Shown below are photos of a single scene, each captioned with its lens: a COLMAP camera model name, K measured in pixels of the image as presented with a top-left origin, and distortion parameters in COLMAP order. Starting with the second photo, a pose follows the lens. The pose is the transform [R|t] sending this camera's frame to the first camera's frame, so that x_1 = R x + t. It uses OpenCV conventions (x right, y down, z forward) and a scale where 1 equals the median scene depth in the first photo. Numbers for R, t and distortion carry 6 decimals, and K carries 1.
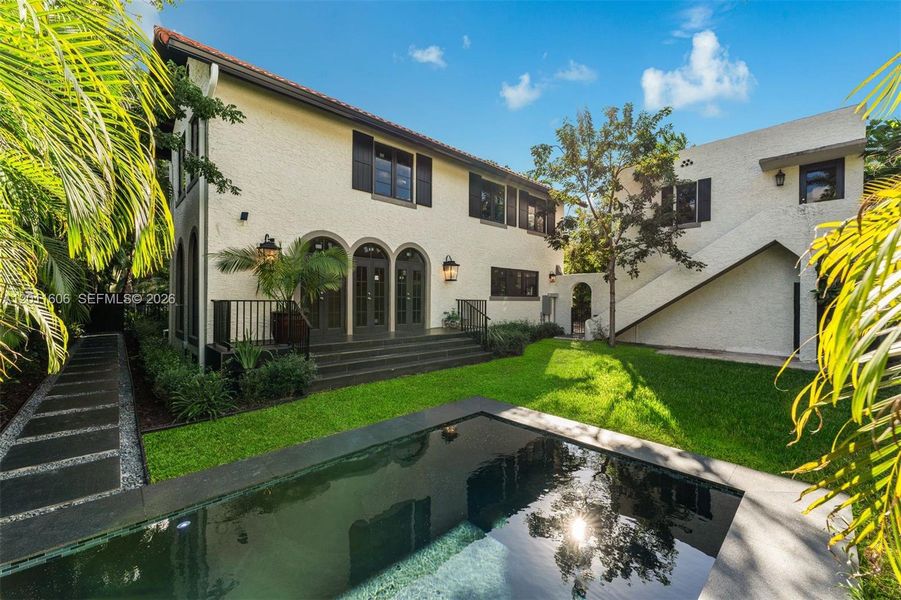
lens RADIAL K [[362.6, 0, 451.1], [0, 362.6, 296.3], [0, 0, 1]] dist [-0.001428, -0.000052]
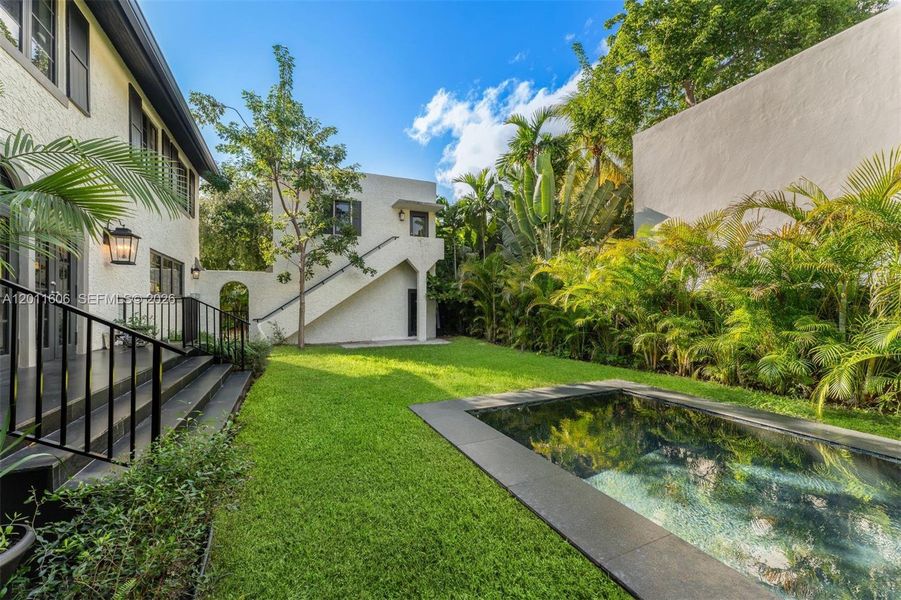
lens RADIAL K [[362.6, 0, 451.1], [0, 362.6, 296.3], [0, 0, 1]] dist [-0.001428, -0.000052]
pose [[0.320027, 0.015930, 0.947274, -0.371686], [0.006870, 0.999793, -0.019134, 0.022096], [-0.947384, 0.012632, 0.319851, 0.351313]]
